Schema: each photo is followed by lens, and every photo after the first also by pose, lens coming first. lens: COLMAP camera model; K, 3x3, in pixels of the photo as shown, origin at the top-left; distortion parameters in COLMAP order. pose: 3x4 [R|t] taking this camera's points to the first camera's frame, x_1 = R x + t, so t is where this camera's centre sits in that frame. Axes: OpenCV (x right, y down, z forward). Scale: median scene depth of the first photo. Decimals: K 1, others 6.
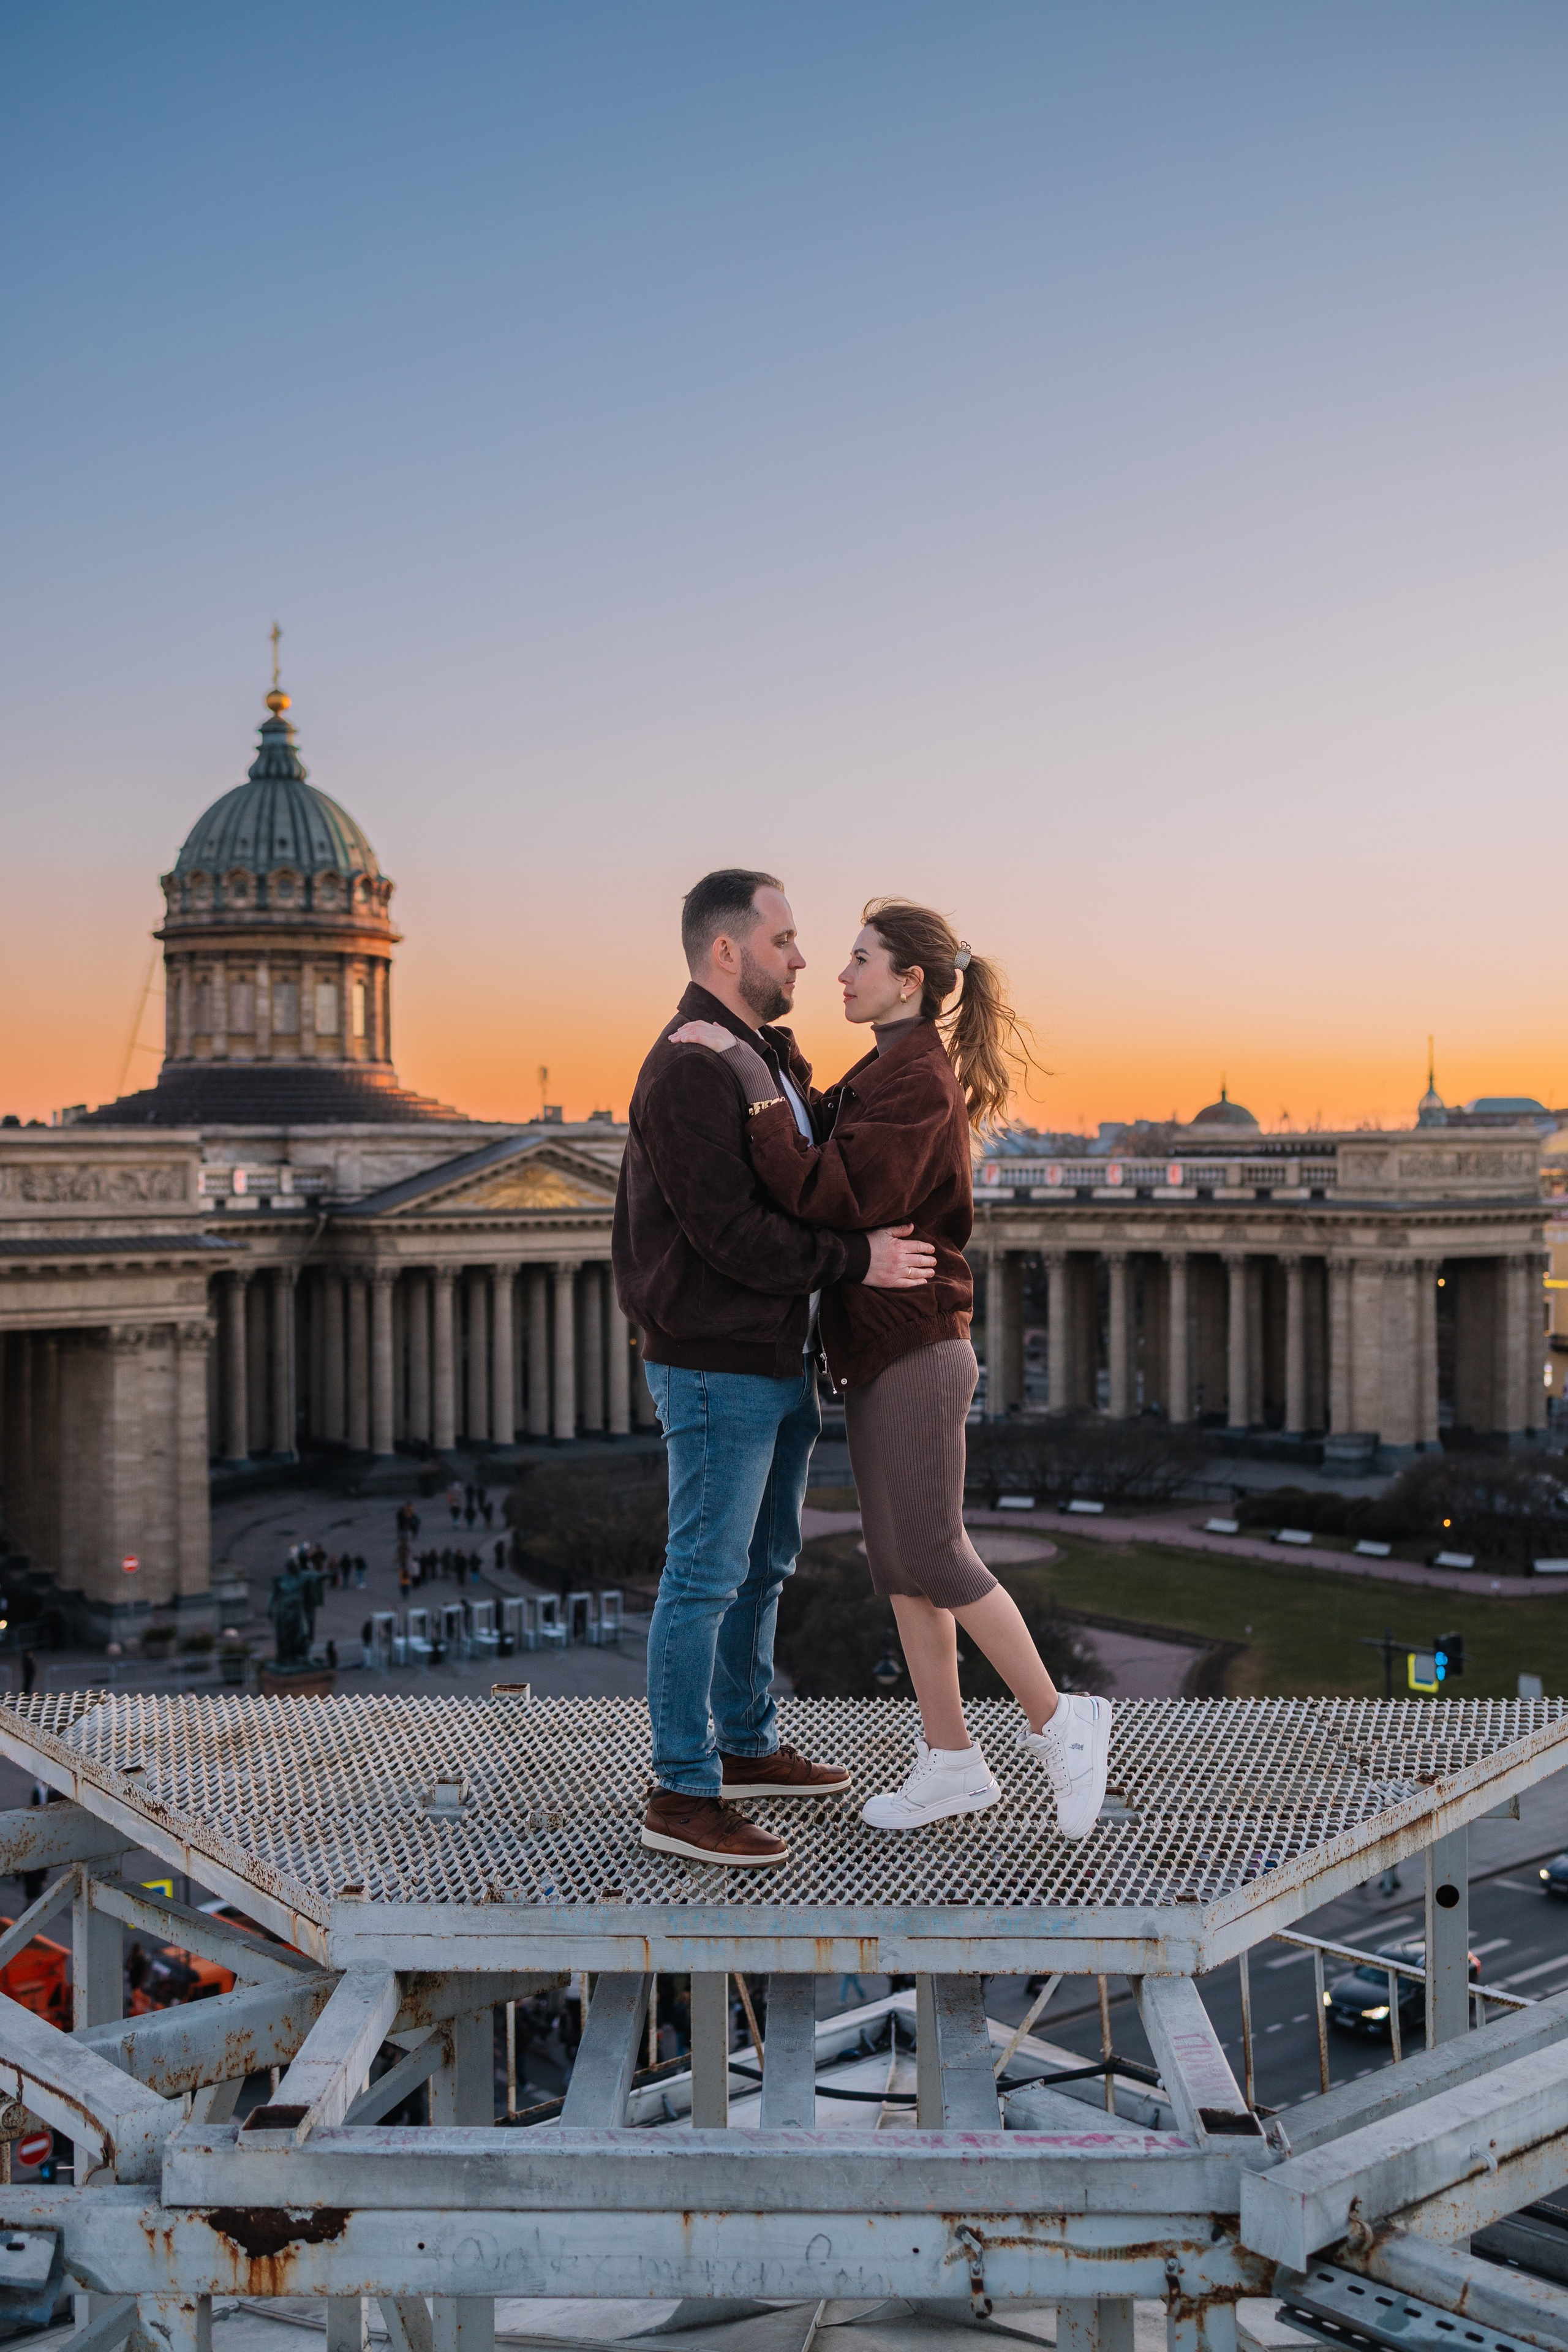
lens RADIAL K [[2409.1, 0, 810.0], [0, 2409.1, 1085.8], [0, 0, 1]] dist [-0.052754, -0.013897]
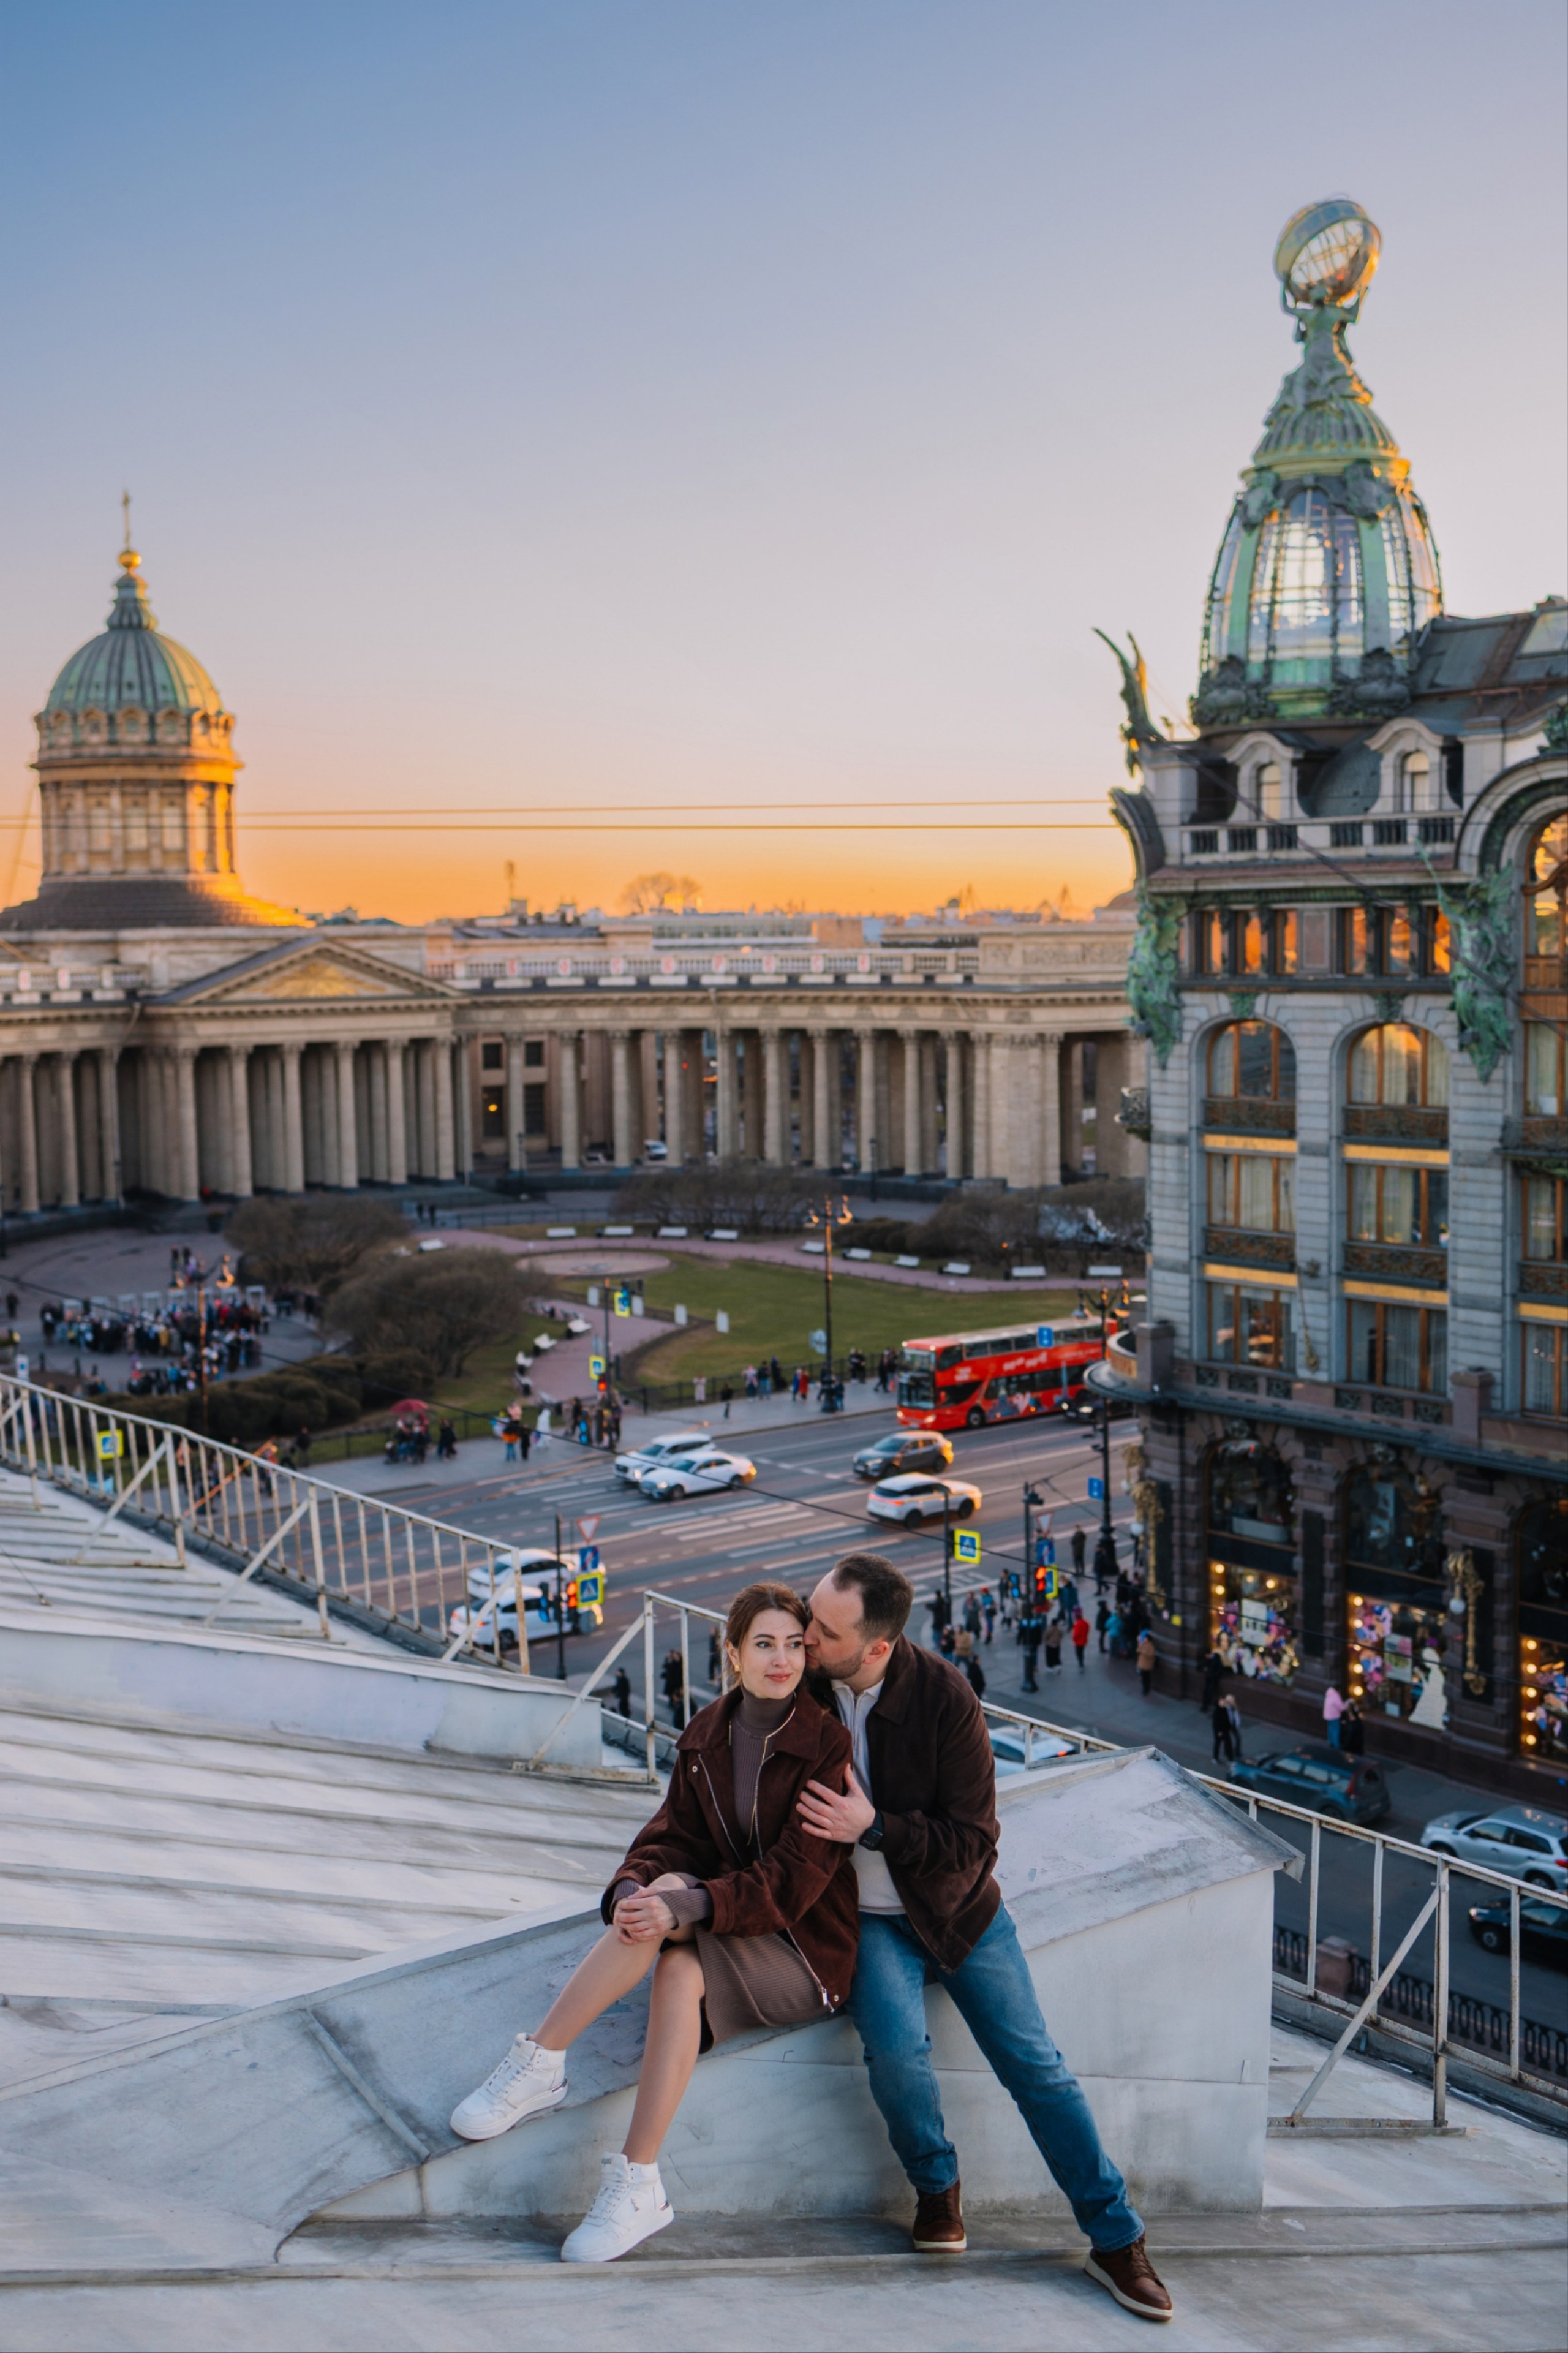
lens RADIAL K [[2421.7, 0, 778.8], [0, 2421.7, 1083.1], [0, 0, 1]] dist [-0.080230, 0.003381]
pose [[0.999175, -0.007281, -0.039950, 0.166873], [0.010731, 0.996166, 0.086822, -0.008492], [0.039165, -0.087179, 0.995423, -0.198078]]
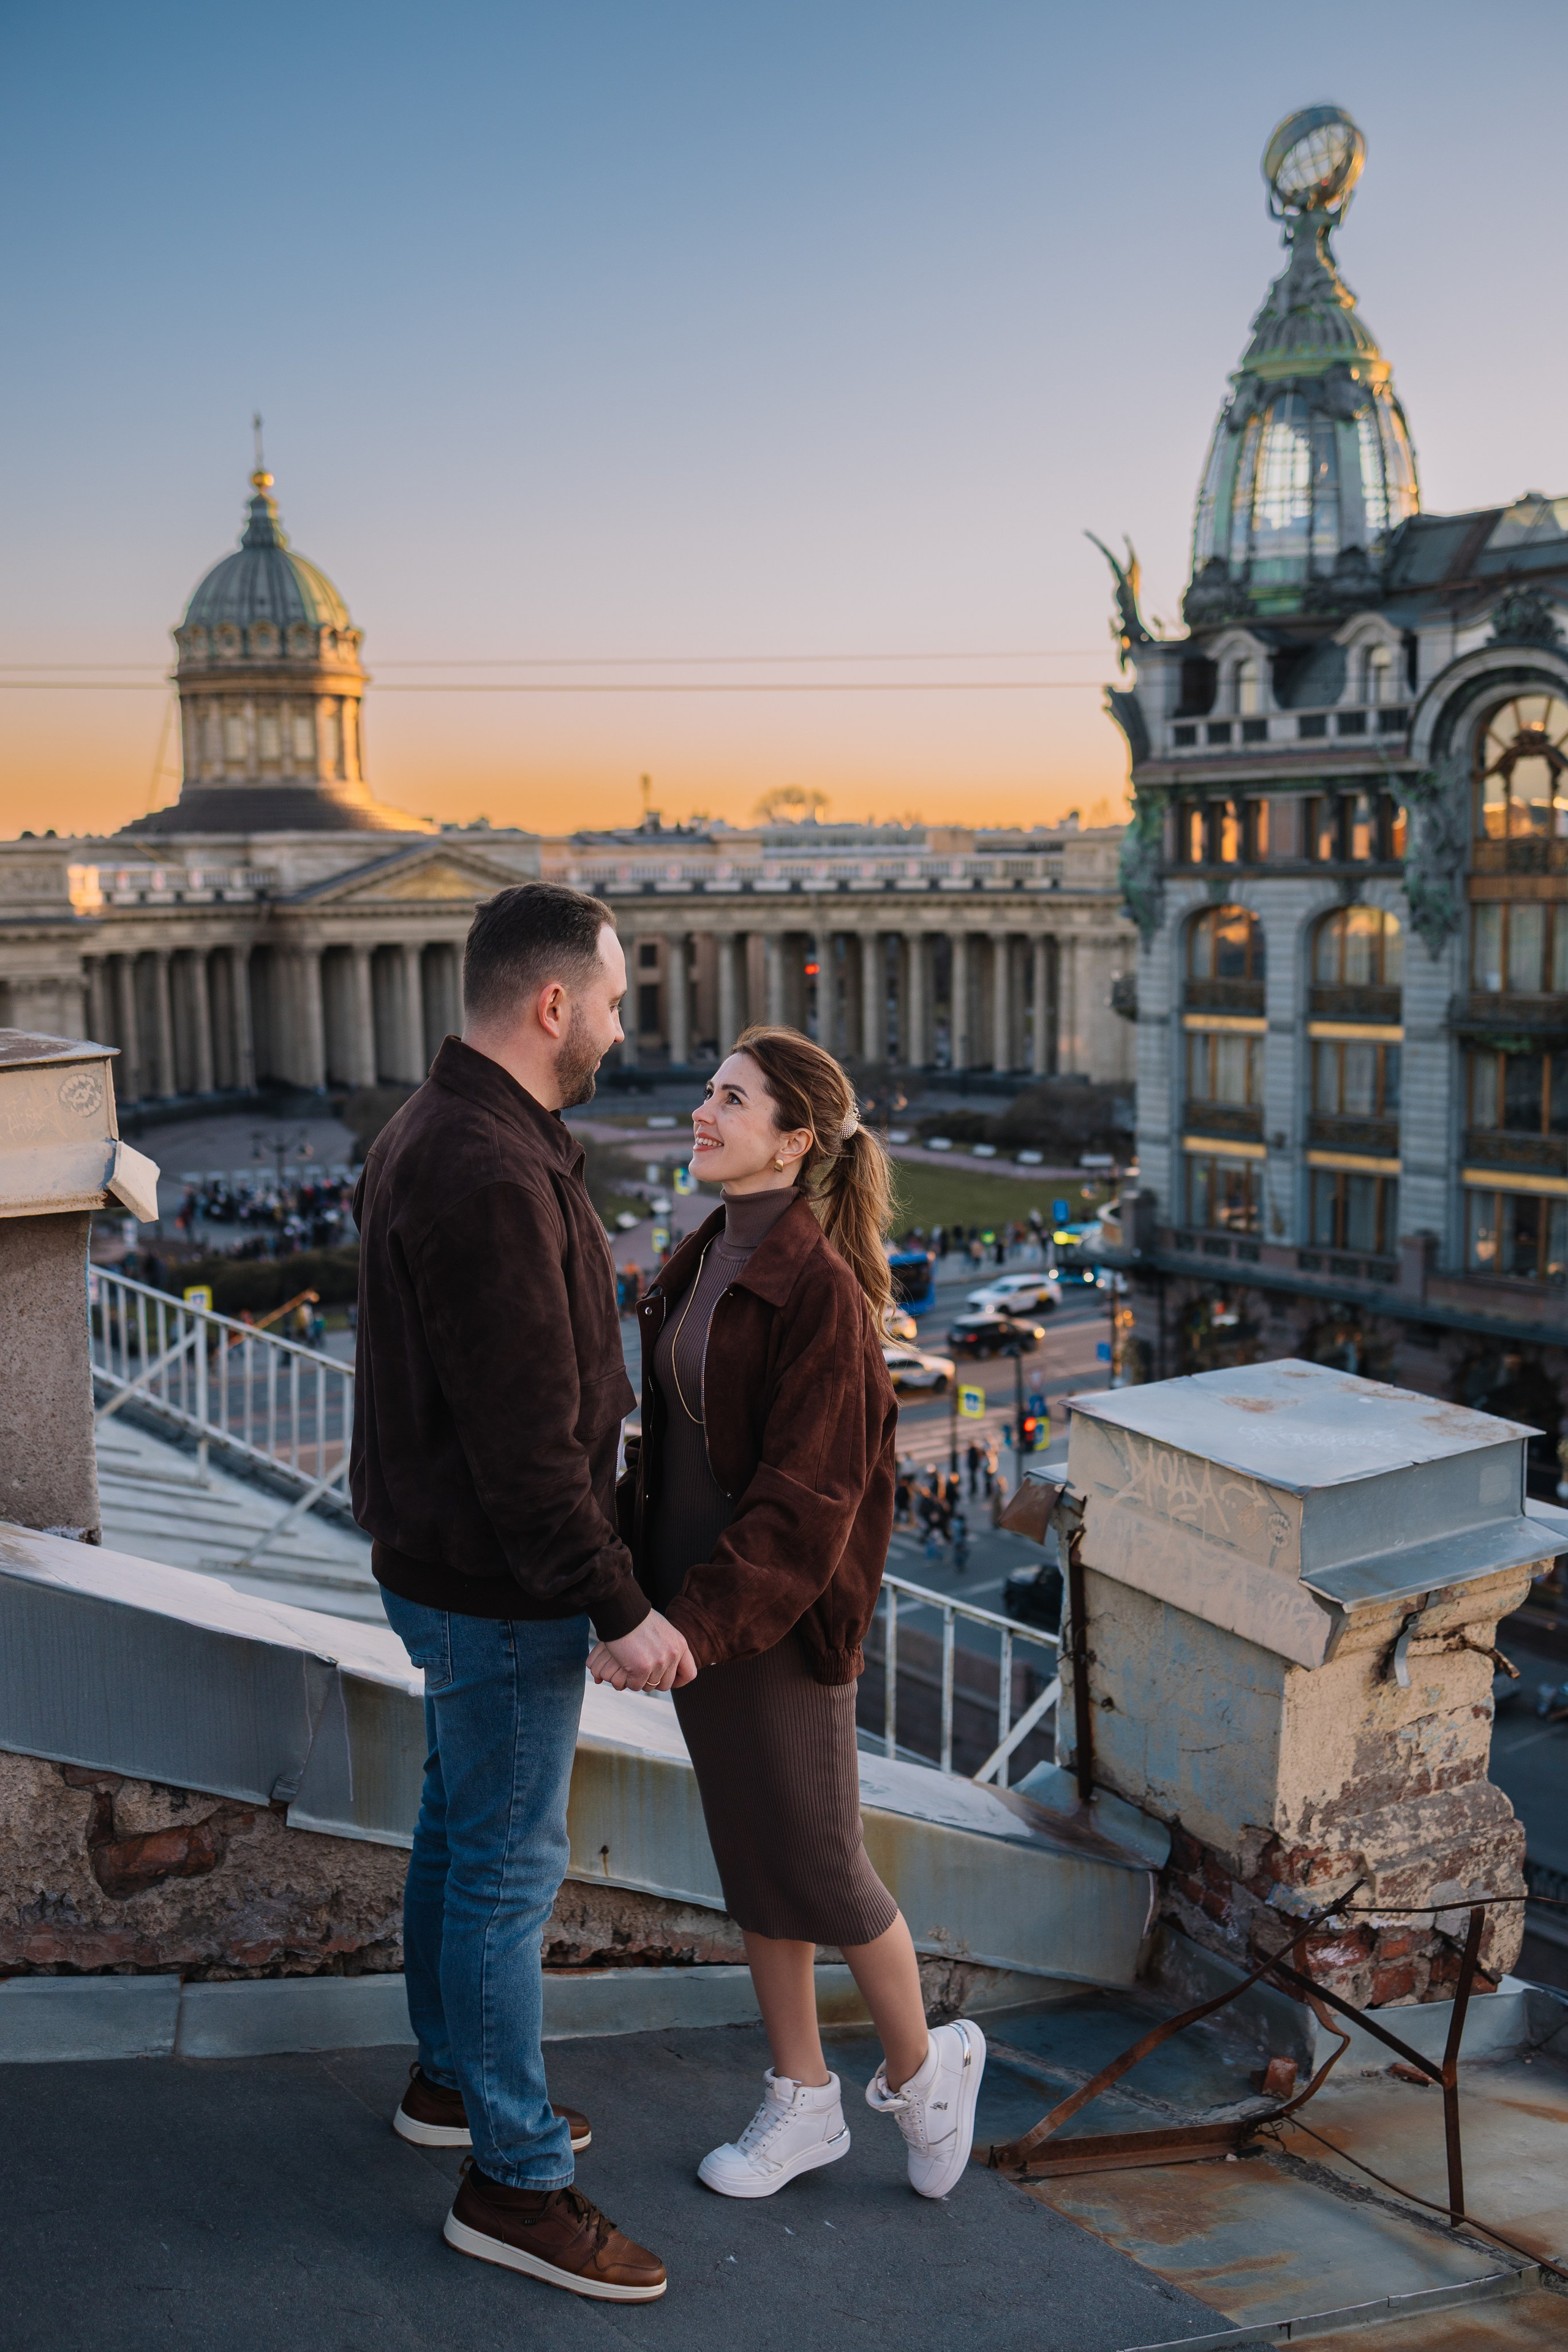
lens RADIAL K [[2337.4, 0, 724.8], [0, 2337.4, 1072.0], [0, 0, 1]] dist [0.063376, -0.246472]
pose [[0.992458, 0.003086, -0.122545, 0.192061], [0.011704, 0.992730, 0.119788, -0.004556], [0.122024, -0.120319, 0.985207, -0.213548]]
